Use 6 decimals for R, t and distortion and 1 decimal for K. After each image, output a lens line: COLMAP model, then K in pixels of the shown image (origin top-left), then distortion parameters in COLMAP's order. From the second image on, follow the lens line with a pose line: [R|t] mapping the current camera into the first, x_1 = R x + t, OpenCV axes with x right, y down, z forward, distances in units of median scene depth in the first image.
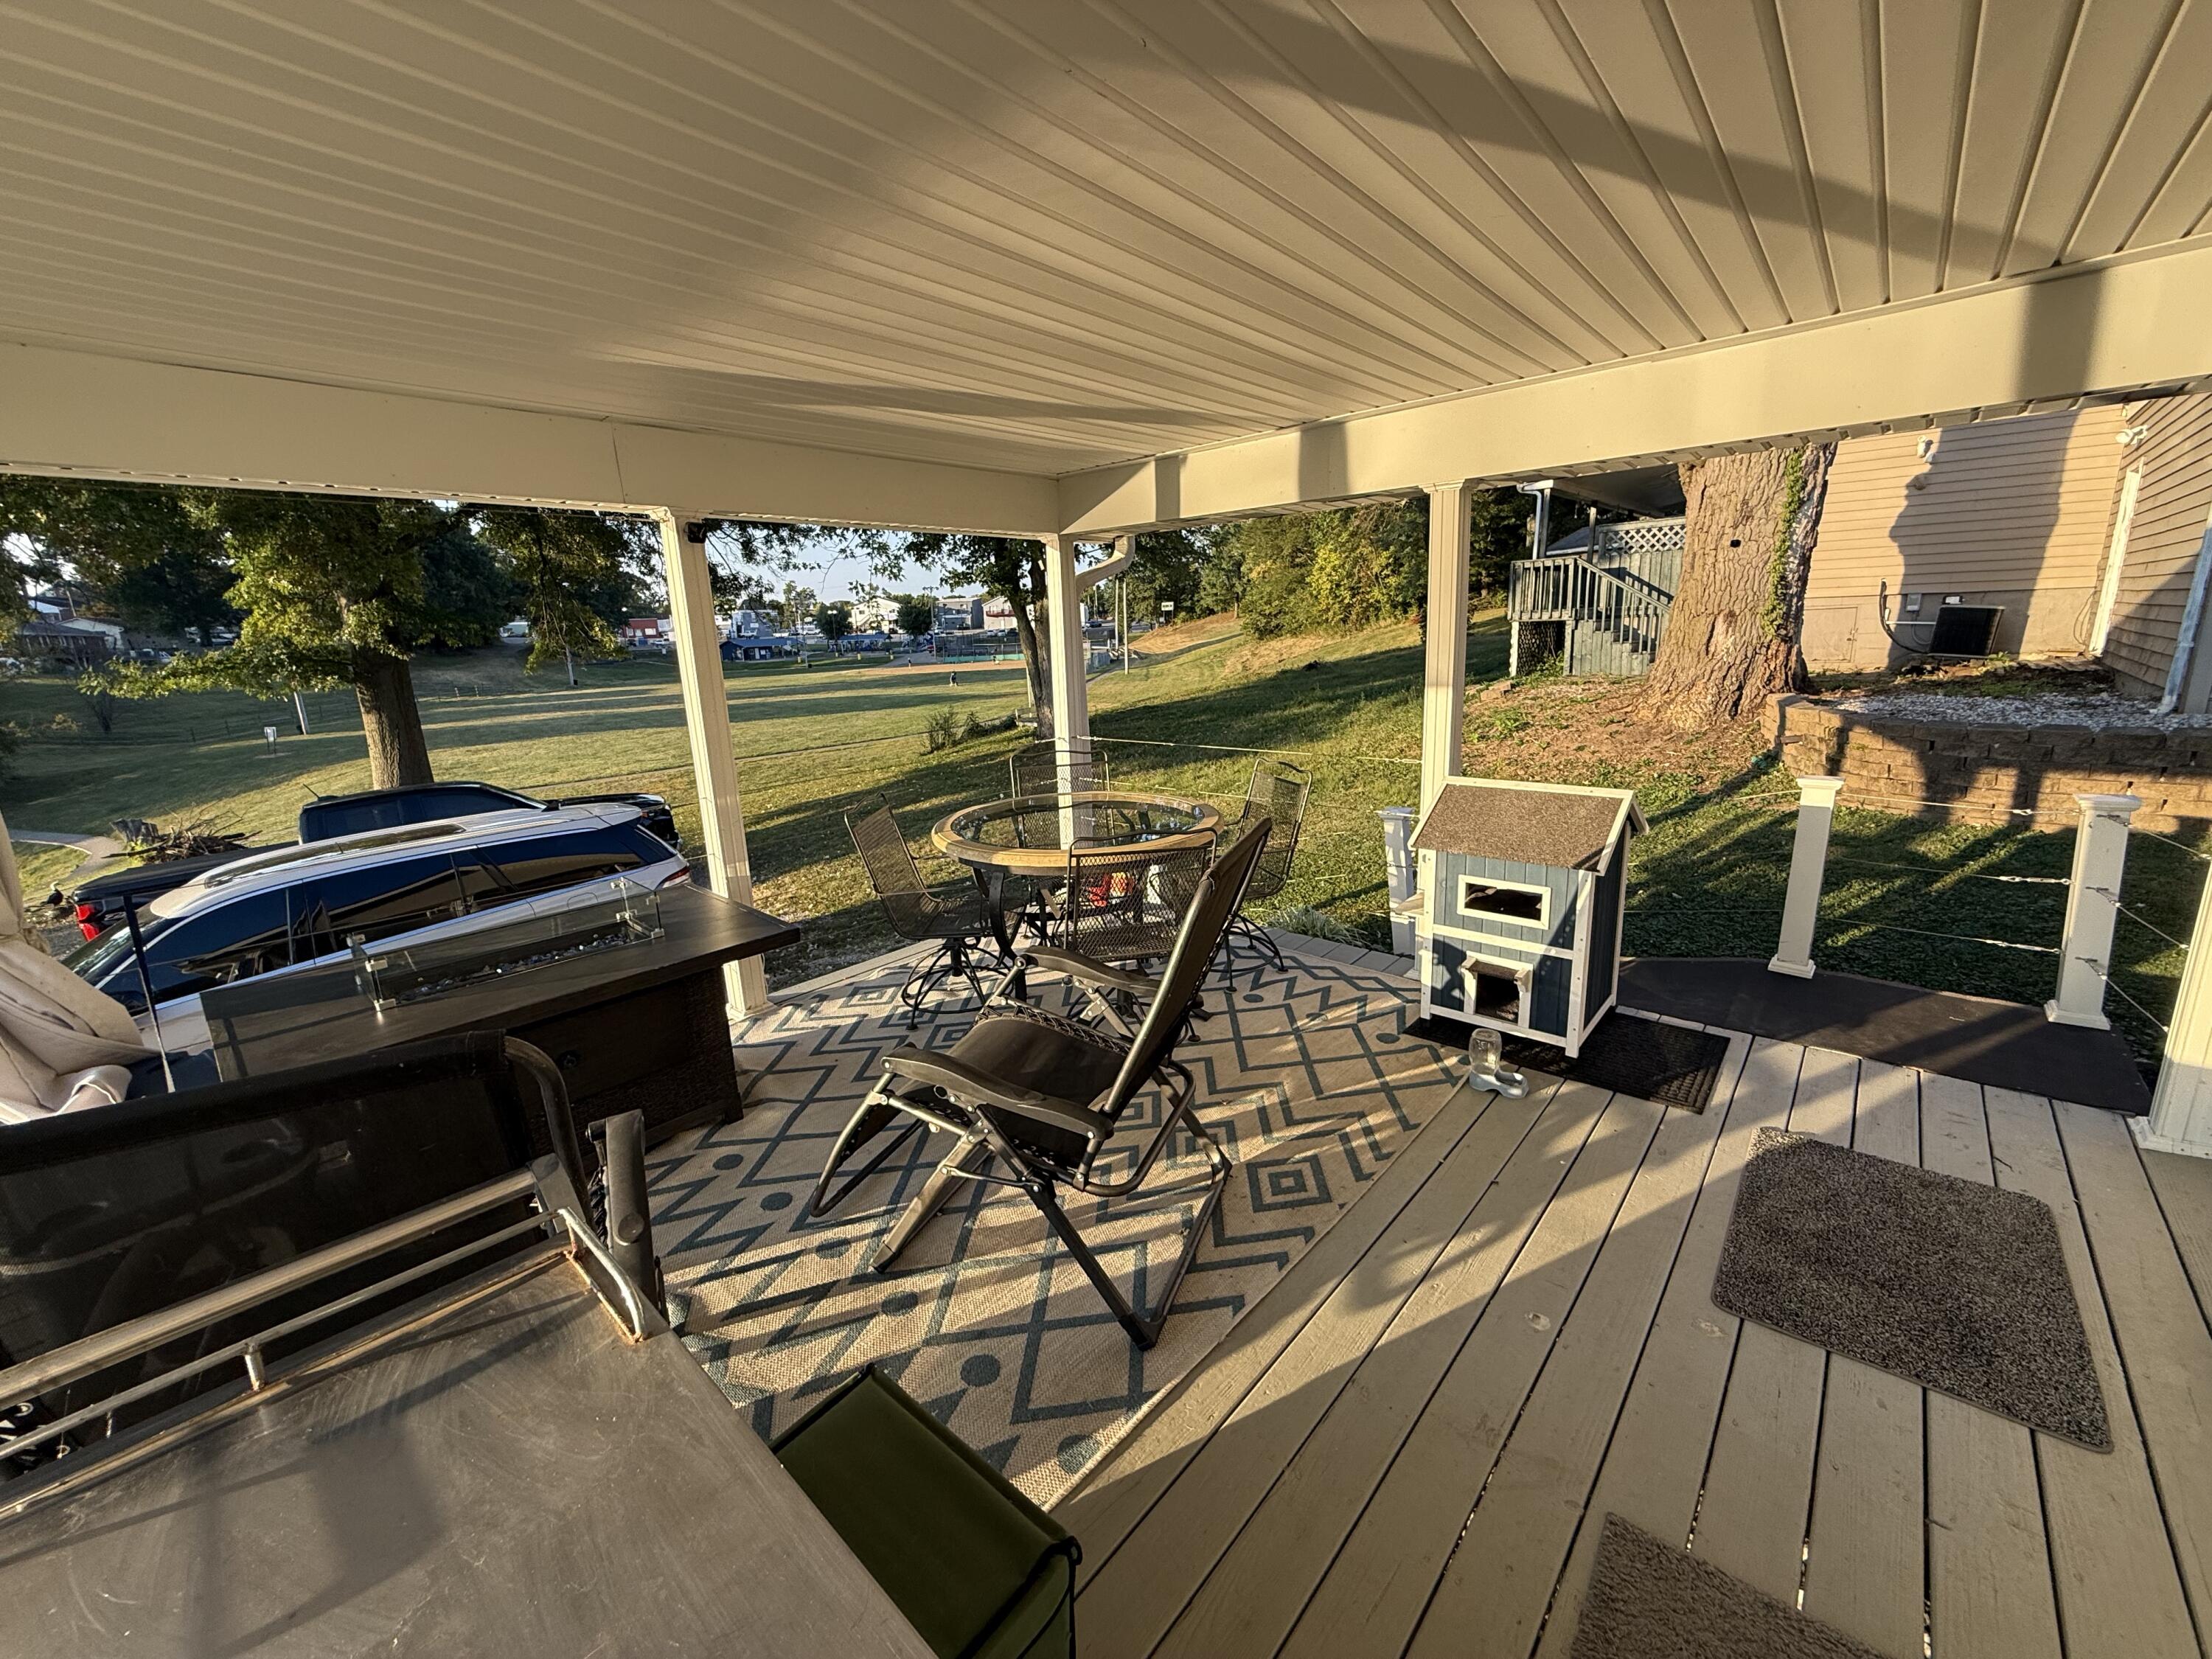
lens RADIAL K [[889.2, 0, 1103.4], [0, 889.2, 830.6], [0, 0, 1]] dist [-0.002648, 0.000302]
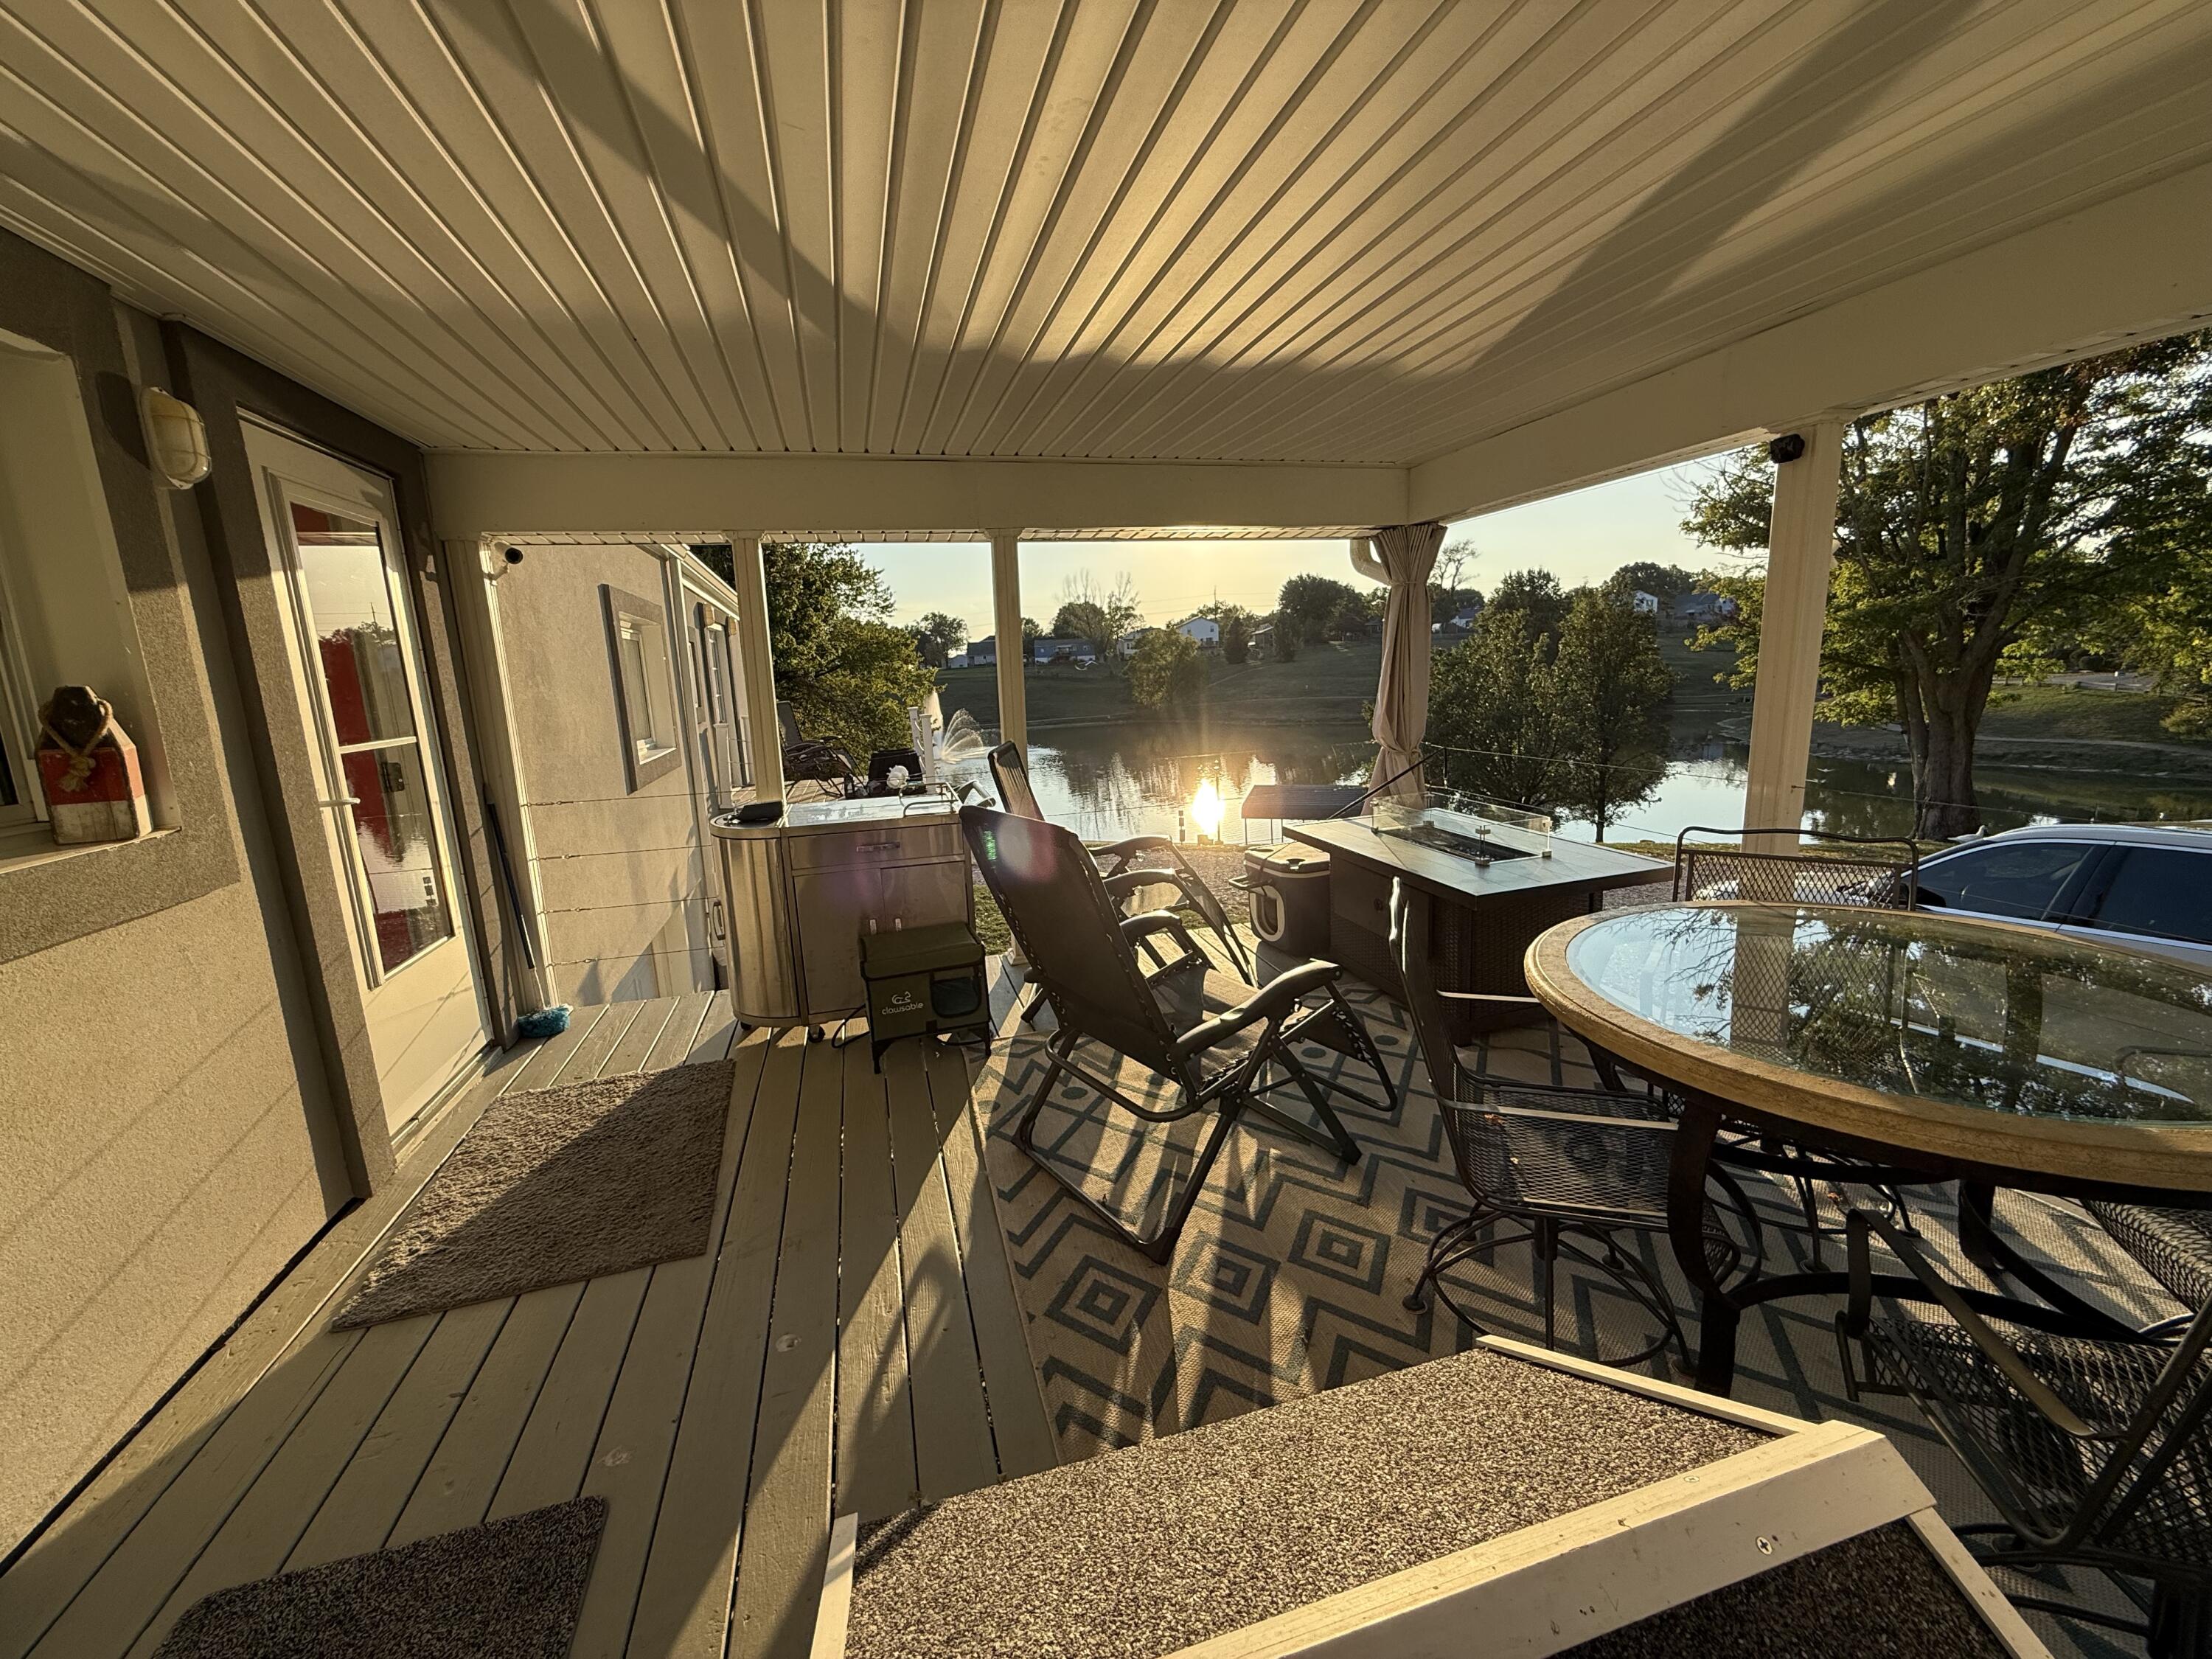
lens RADIAL K [[889.2, 0, 1098.7], [0, 889.2, 833.7], [0, 0, 1]] dist [-0.002648, 0.000302]
pose [[-0.549650, 0.214507, -0.807385, 0.871248], [-0.118057, 0.936827, 0.329268, -0.302979], [0.827011, 0.276300, -0.489603, 1.439829]]
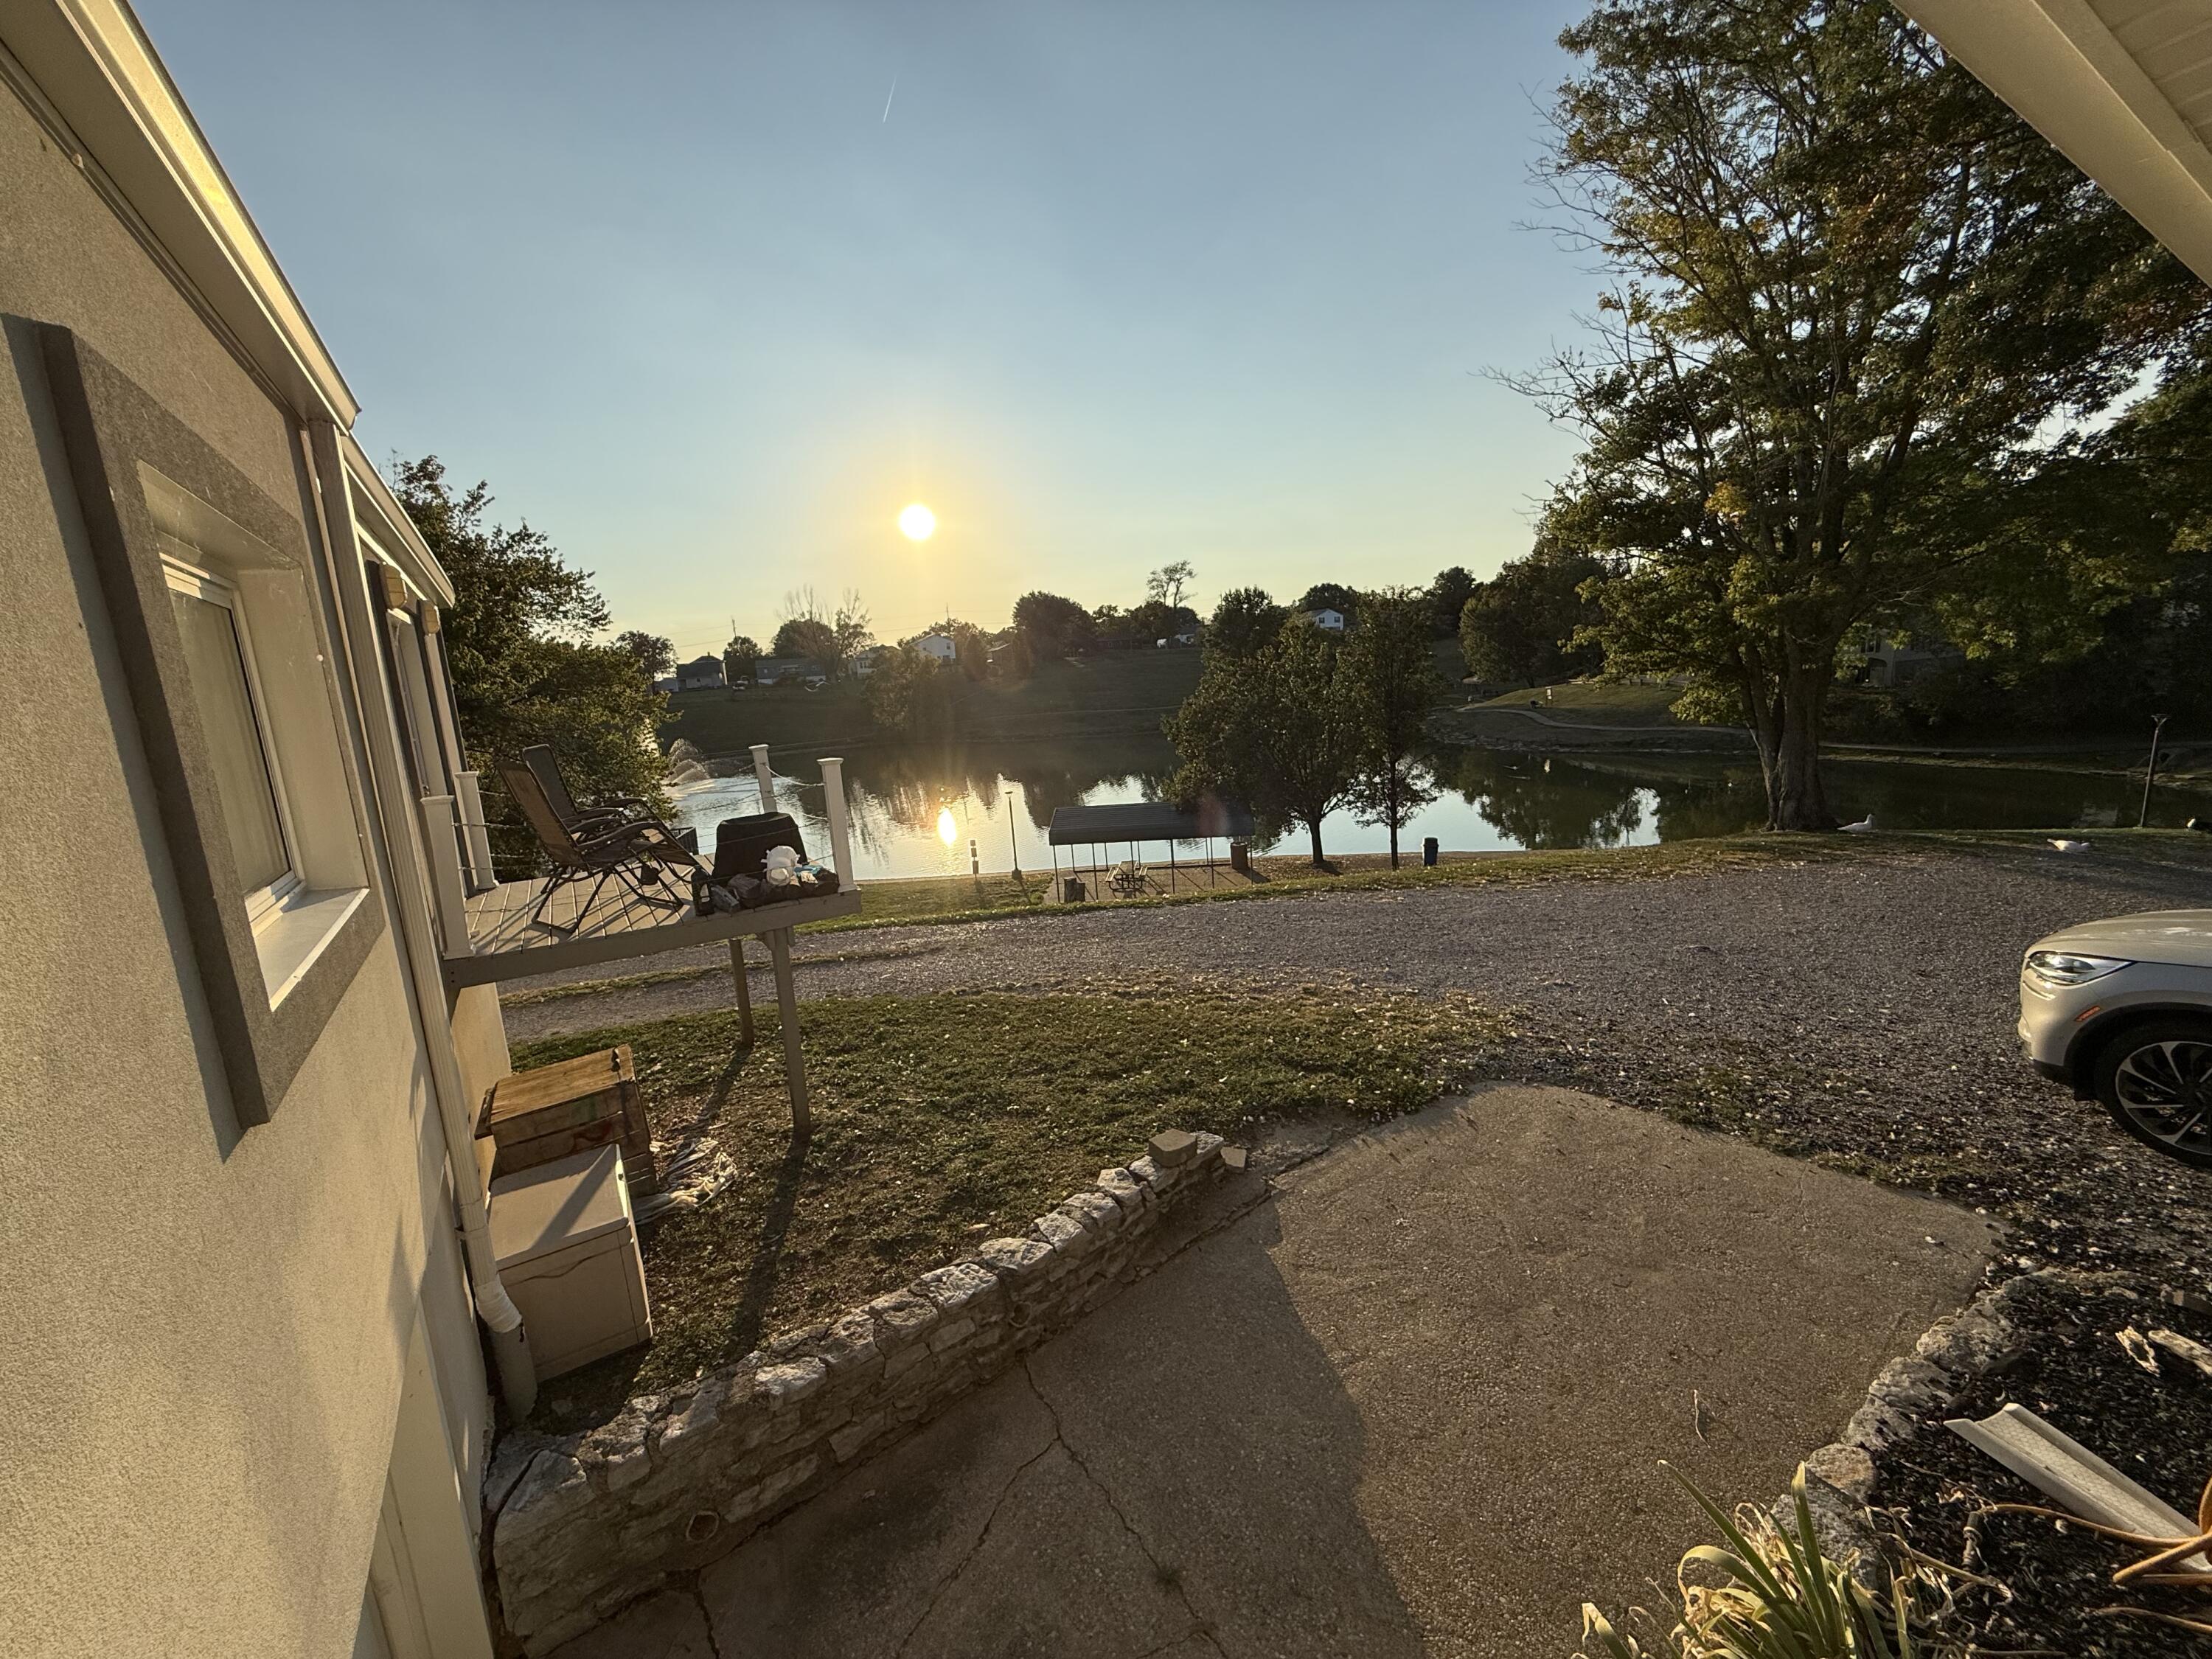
lens RADIAL K [[889.2, 0, 1106.2], [0, 889.2, 835.0], [0, 0, 1]] dist [-0.002648, 0.000302]
pose [[-0.272570, 0.230141, -0.934206, 0.654137], [-0.136323, 0.951937, 0.274284, -0.214295], [0.952429, 0.202115, -0.228096, 1.061272]]
